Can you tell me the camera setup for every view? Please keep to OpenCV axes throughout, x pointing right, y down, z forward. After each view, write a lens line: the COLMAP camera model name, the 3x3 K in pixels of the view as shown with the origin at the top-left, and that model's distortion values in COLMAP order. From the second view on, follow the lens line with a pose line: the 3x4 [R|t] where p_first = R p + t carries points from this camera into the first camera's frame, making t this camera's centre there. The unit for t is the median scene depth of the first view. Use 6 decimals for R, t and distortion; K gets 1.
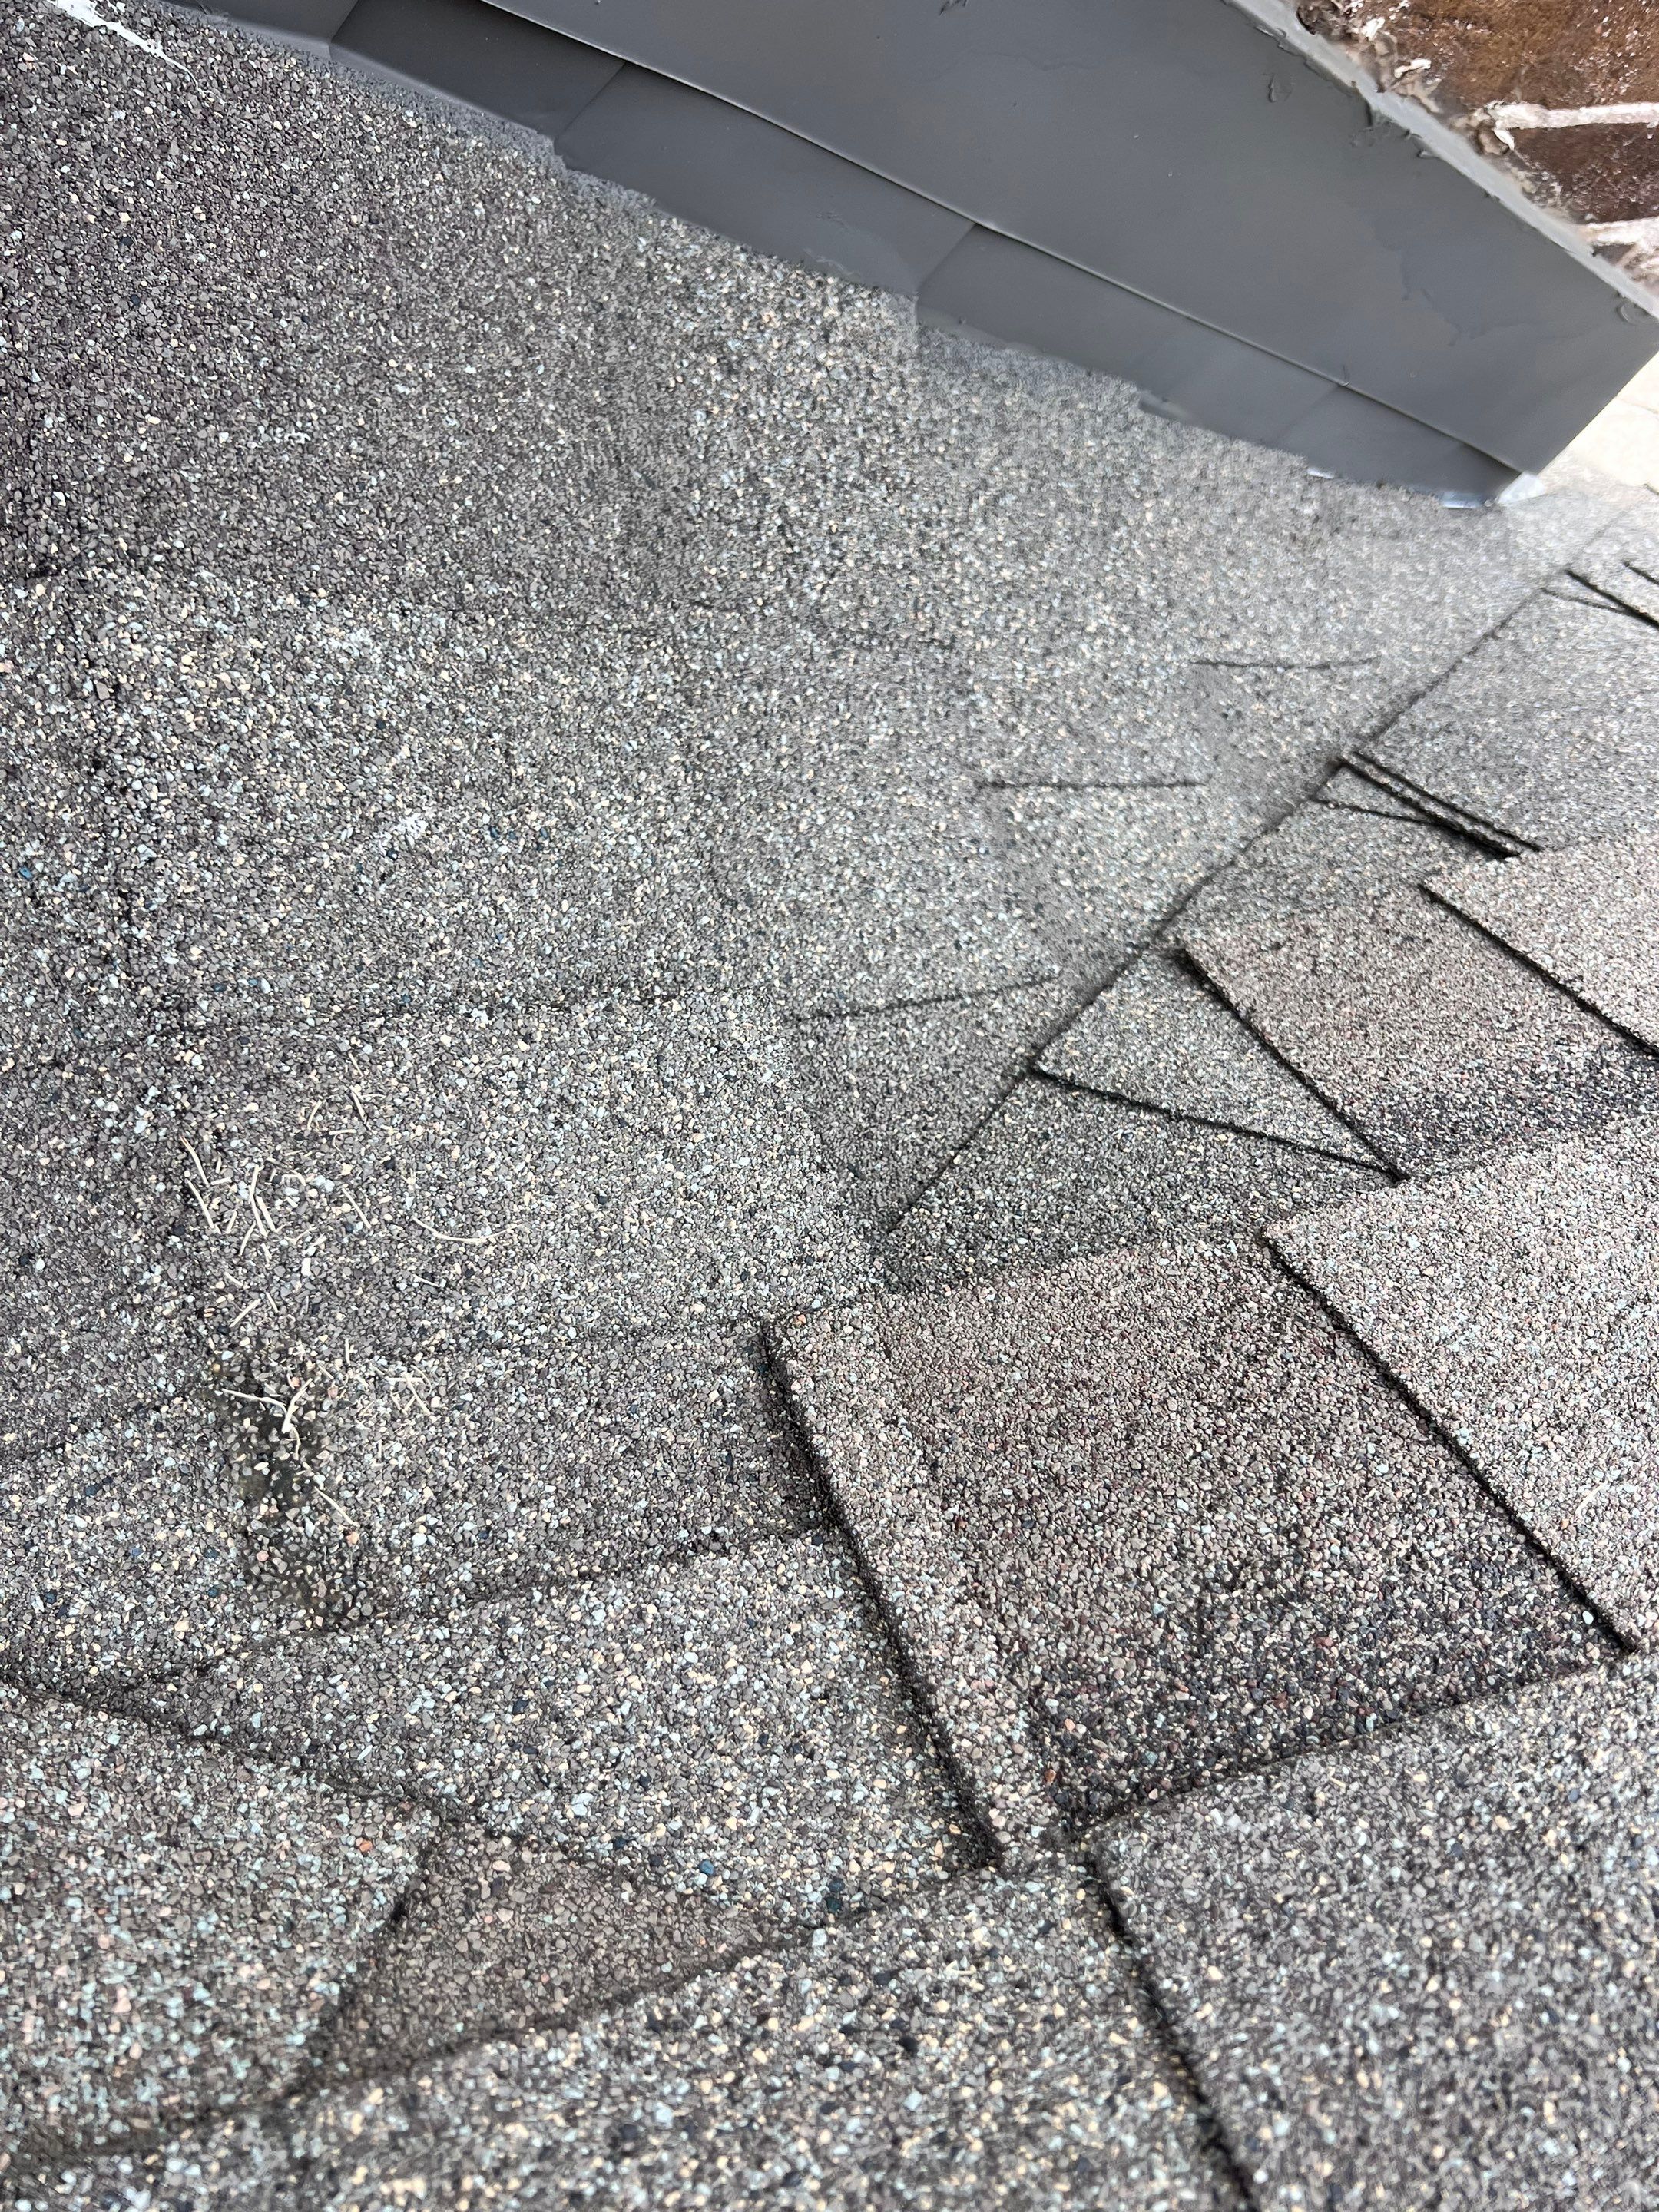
lens RADIAL K [[1757.5, 0, 829.8], [0, 1757.5, 1128.2], [0, 0, 1]] dist [0.076876, -0.106161]
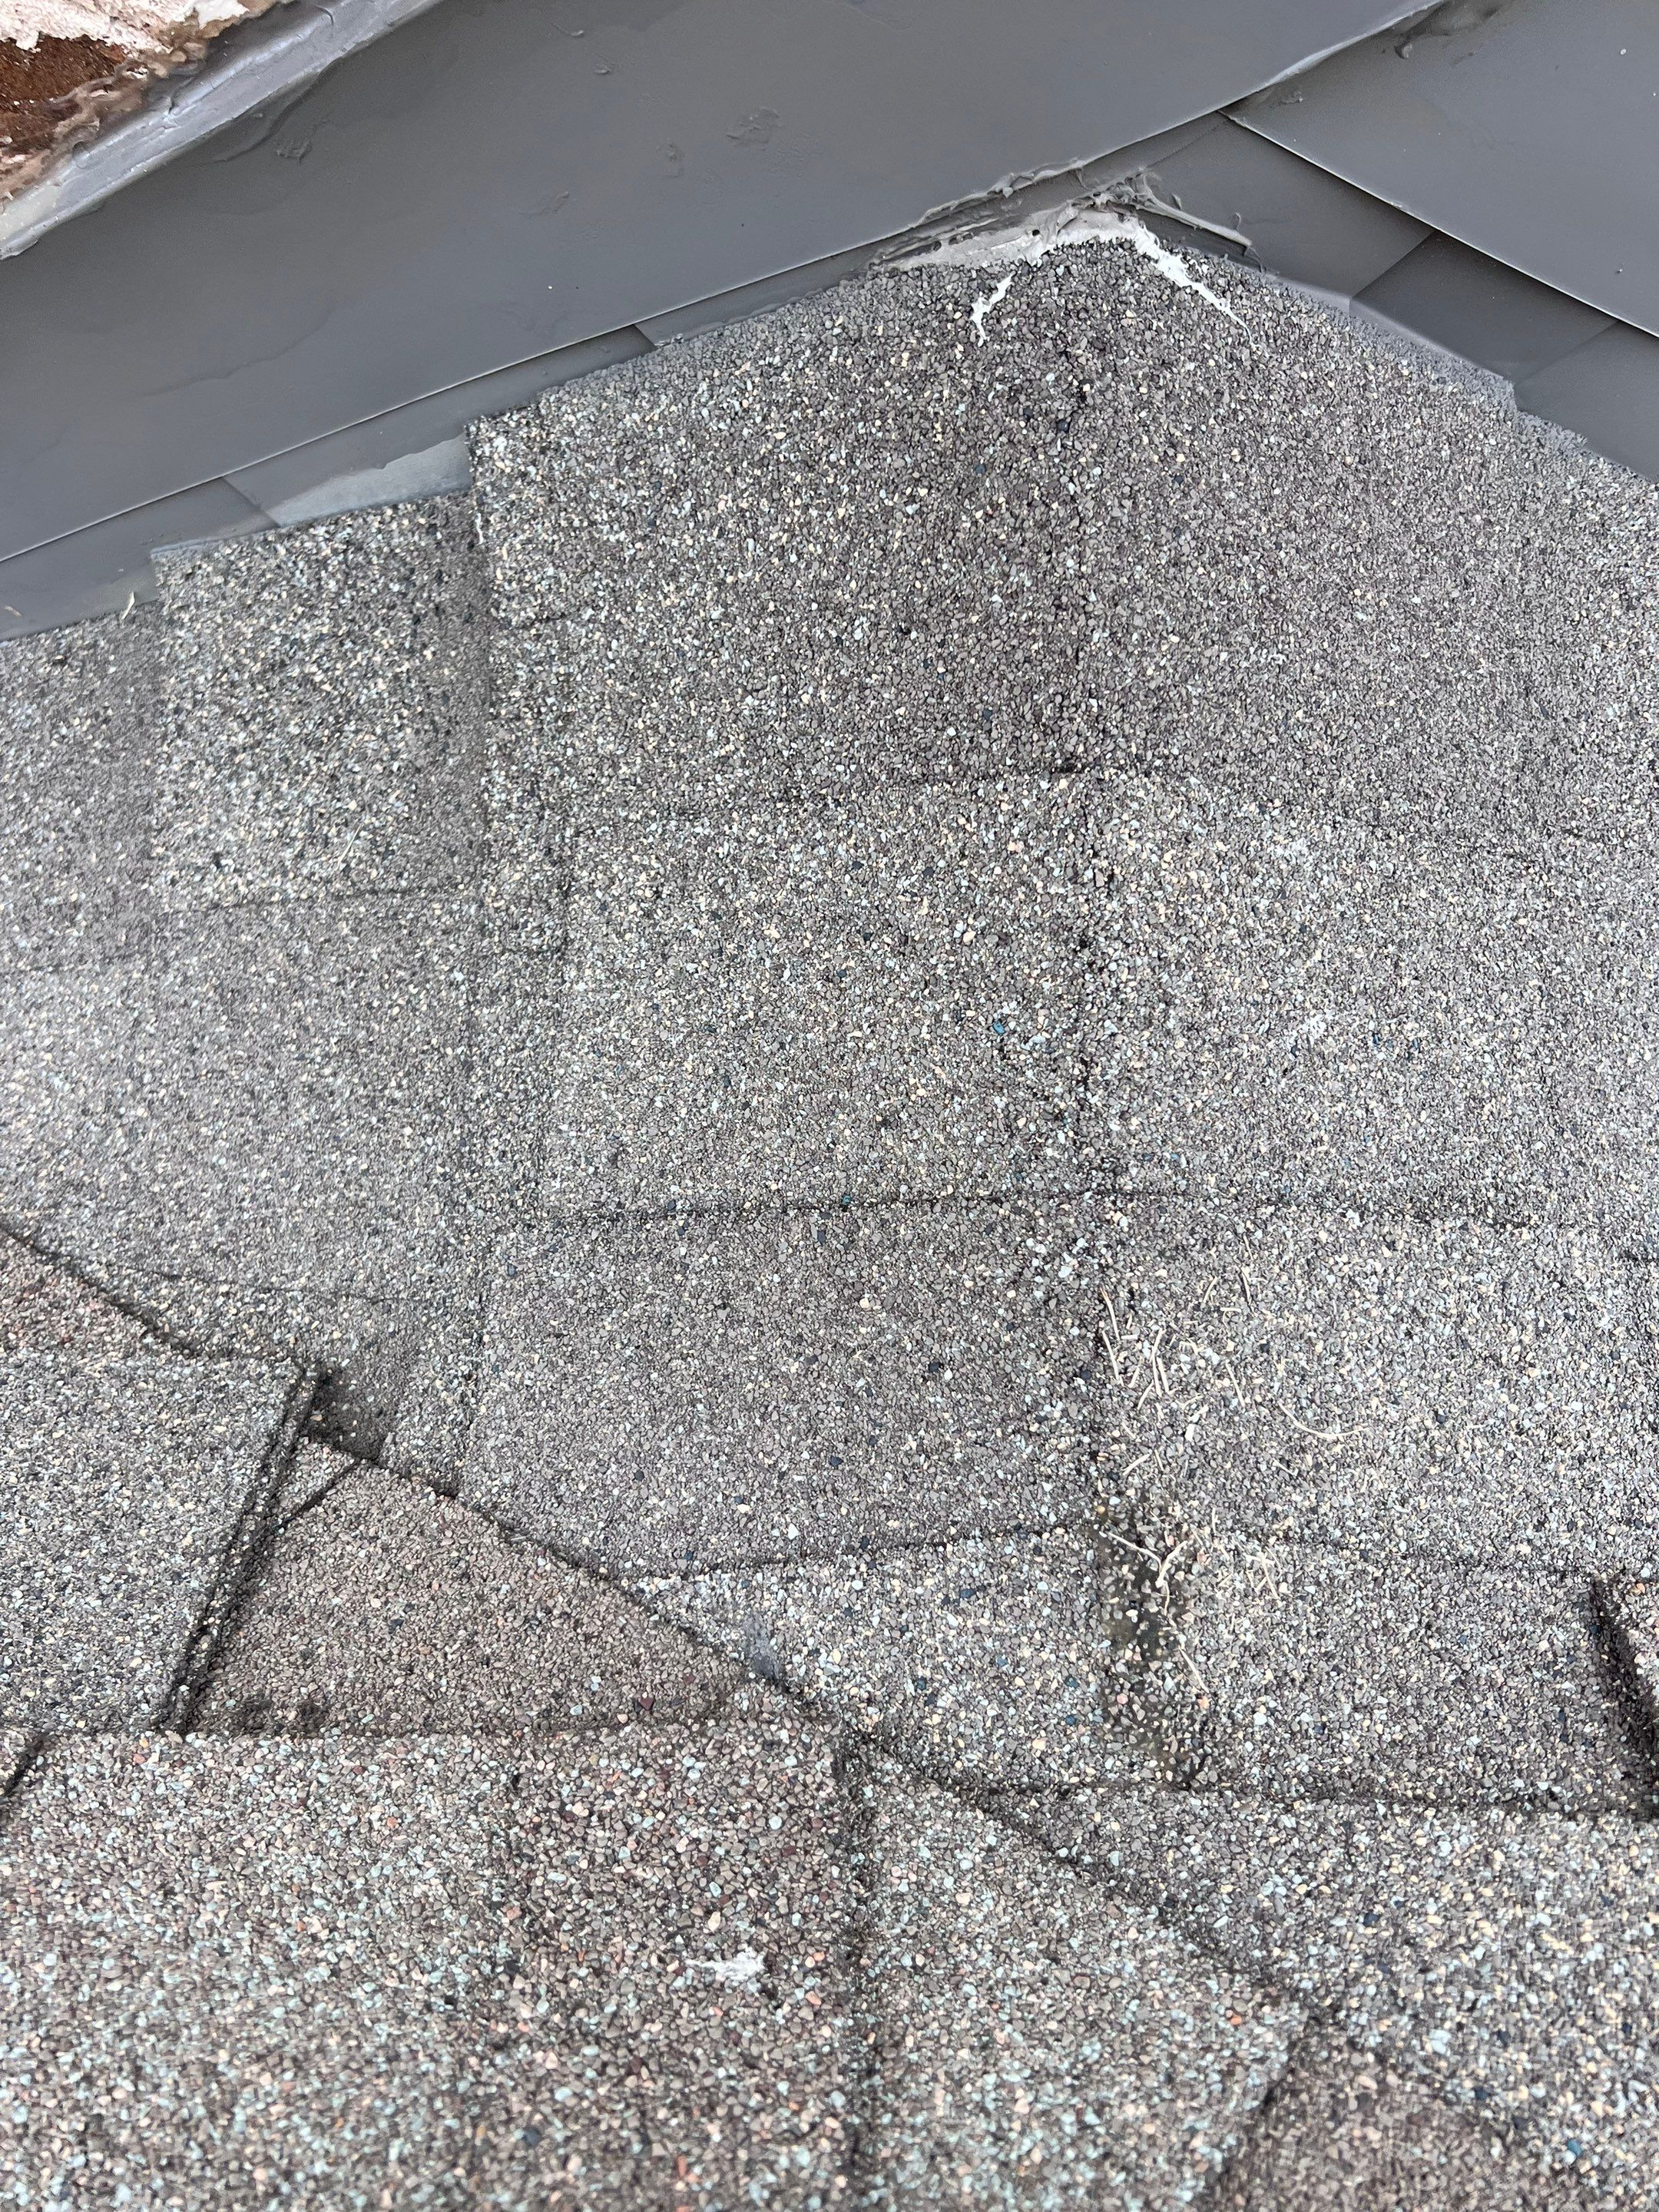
lens RADIAL K [[1757.5, 0, 829.8], [0, 1757.5, 1128.2], [0, 0, 1]] dist [0.076876, -0.106161]
pose [[0.948982, 0.173655, -0.263207, -0.230951], [-0.189648, 0.981176, -0.036422, -0.019284], [0.251927, 0.084481, 0.964052, -0.083515]]
